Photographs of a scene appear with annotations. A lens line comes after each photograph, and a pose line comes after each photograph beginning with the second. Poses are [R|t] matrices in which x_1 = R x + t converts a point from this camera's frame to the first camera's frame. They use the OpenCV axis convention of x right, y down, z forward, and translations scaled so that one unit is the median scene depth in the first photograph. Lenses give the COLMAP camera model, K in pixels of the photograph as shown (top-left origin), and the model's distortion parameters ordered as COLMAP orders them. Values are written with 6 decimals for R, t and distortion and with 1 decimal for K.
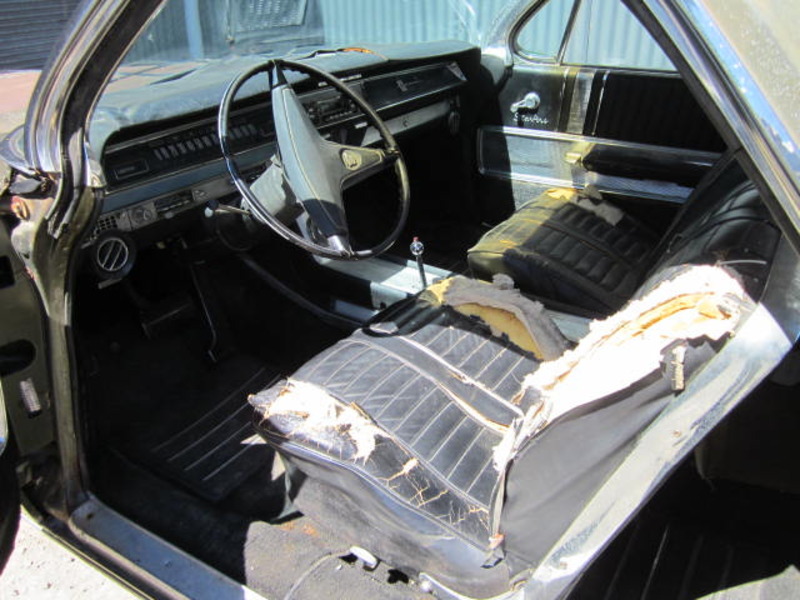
lens RADIAL K [[664.2, 0, 399.4], [0, 664.2, 301.4], [0, 0, 1]] dist [-0.036771, 0.002681]
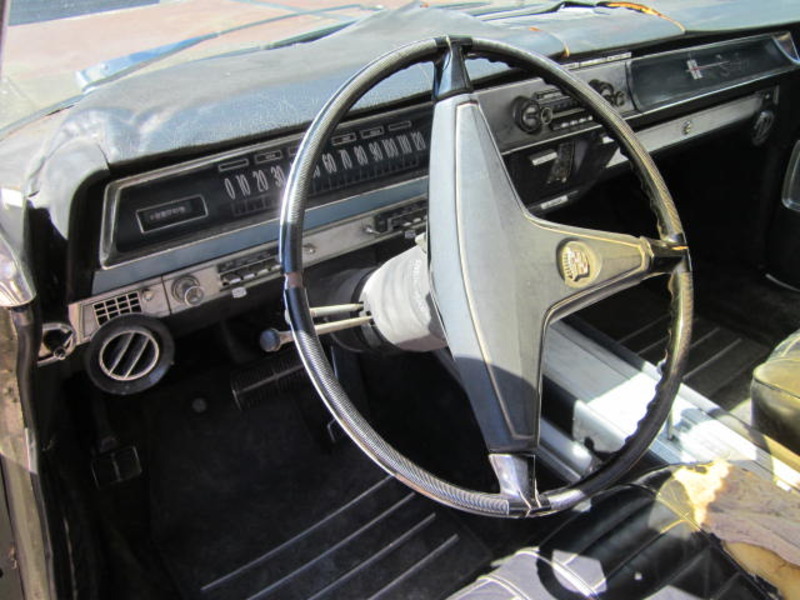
lens RADIAL K [[664.2, 0, 401.3], [0, 664.2, 299.1], [0, 0, 1]] dist [-0.036771, 0.002681]
pose [[0.936935, 0.197593, -0.288288, -0.029020], [-0.169785, 0.978303, 0.118729, -0.128177], [0.305493, -0.062294, 0.950154, 0.293204]]
